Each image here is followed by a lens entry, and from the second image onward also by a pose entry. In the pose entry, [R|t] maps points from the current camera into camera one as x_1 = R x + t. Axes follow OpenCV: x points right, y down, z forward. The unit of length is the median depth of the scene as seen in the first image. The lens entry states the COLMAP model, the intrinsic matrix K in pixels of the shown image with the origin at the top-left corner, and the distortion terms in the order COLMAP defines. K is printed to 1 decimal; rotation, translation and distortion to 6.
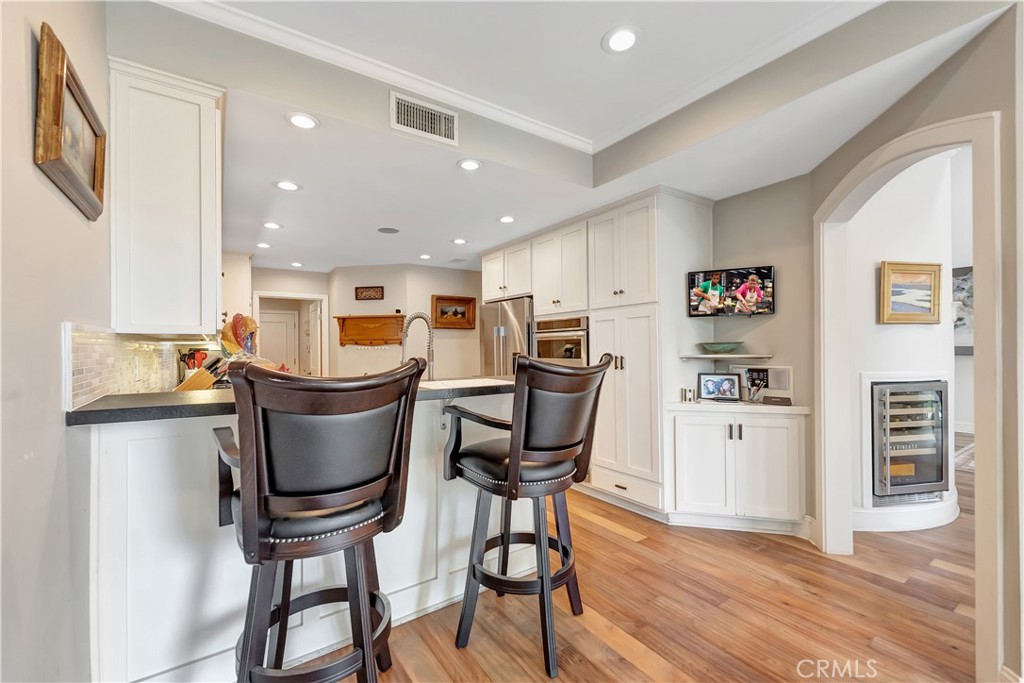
lens RADIAL K [[429.0, 0, 513.0], [0, 429.0, 345.6], [0, 0, 1]] dist [0.012419, 0.000256]
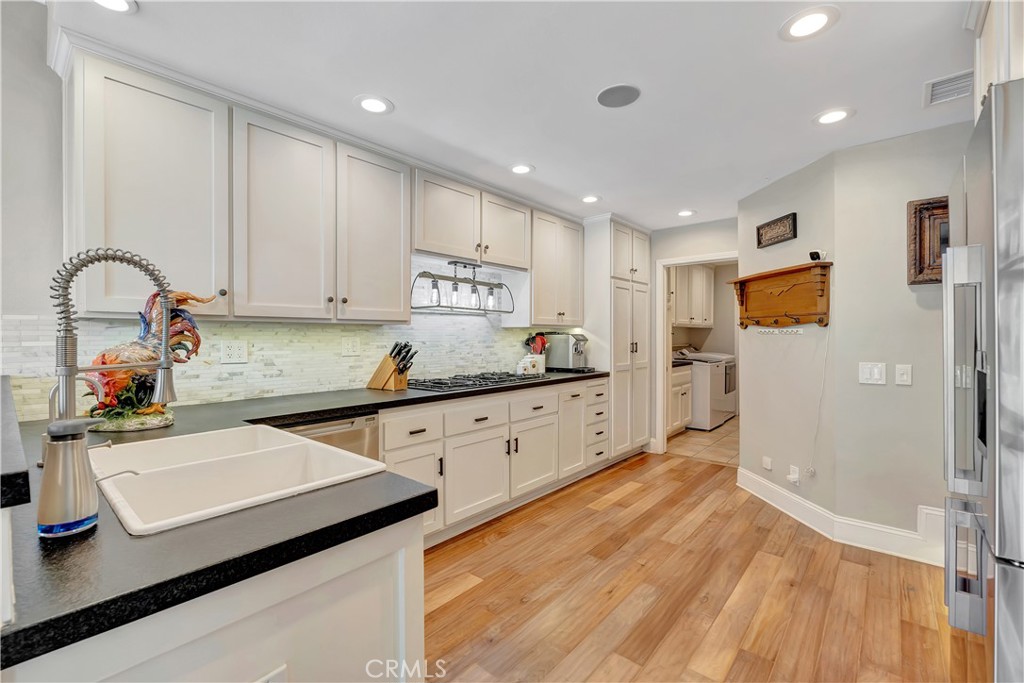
lens RADIAL K [[441.4, 0, 513.4], [0, 441.4, 336.7], [0, 0, 1]] dist [-0.008336, -0.000153]
pose [[0.254964, 0.010752, -0.966891, 0.251736], [0.006201, 0.999899, 0.012754, 0.006574], [0.966931, -0.009247, 0.254872, 1.060228]]
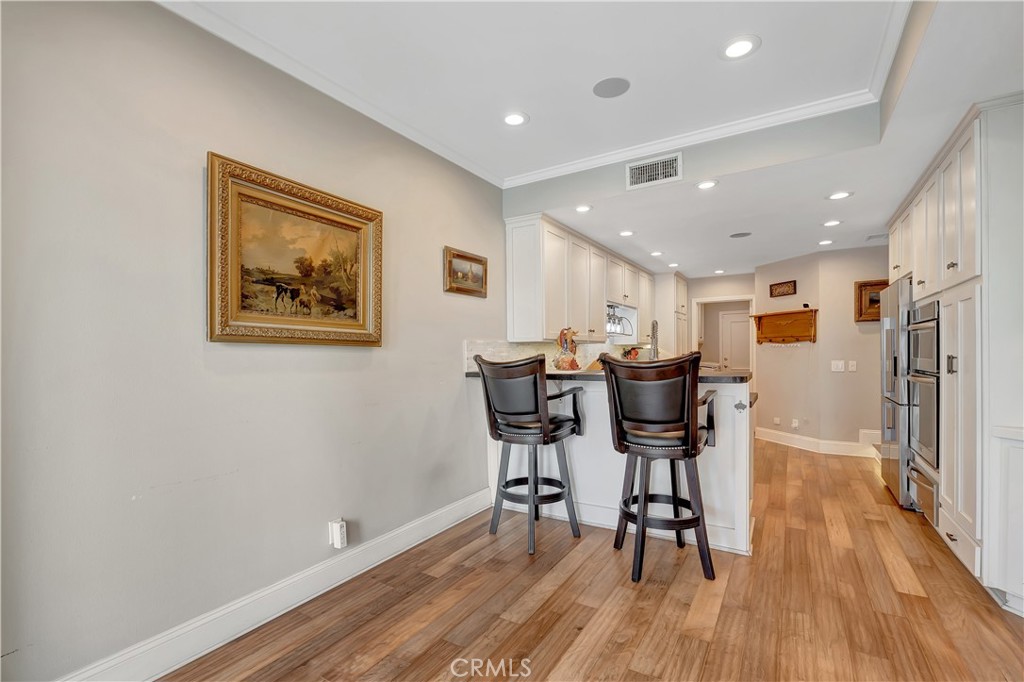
lens RADIAL K [[460.2, 0, 514.0], [0, 460.2, 361.0], [0, 0, 1]] dist [-0.000919, -0.000226]
pose [[0.411170, 0.021716, -0.911300, 0.735976], [0.015983, 0.999391, 0.031026, -0.002540], [0.911419, -0.027322, 0.410572, 0.027067]]
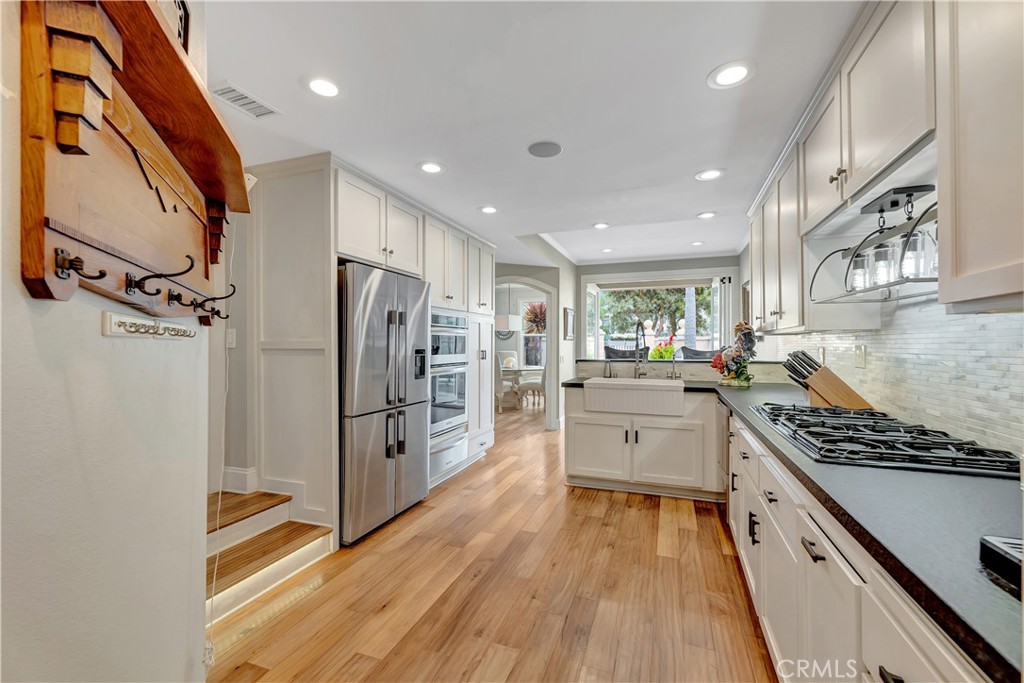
lens RADIAL K [[427.3, 0, 512.0], [0, 427.3, 341.5], [0, 0, 1]] dist [0.000313, 0.000062]
pose [[-0.571587, 0.014533, 0.820413, -1.082704], [-0.000999, 0.999830, -0.018408, 0.026211], [-0.820541, -0.011341, -0.571475, 1.965314]]
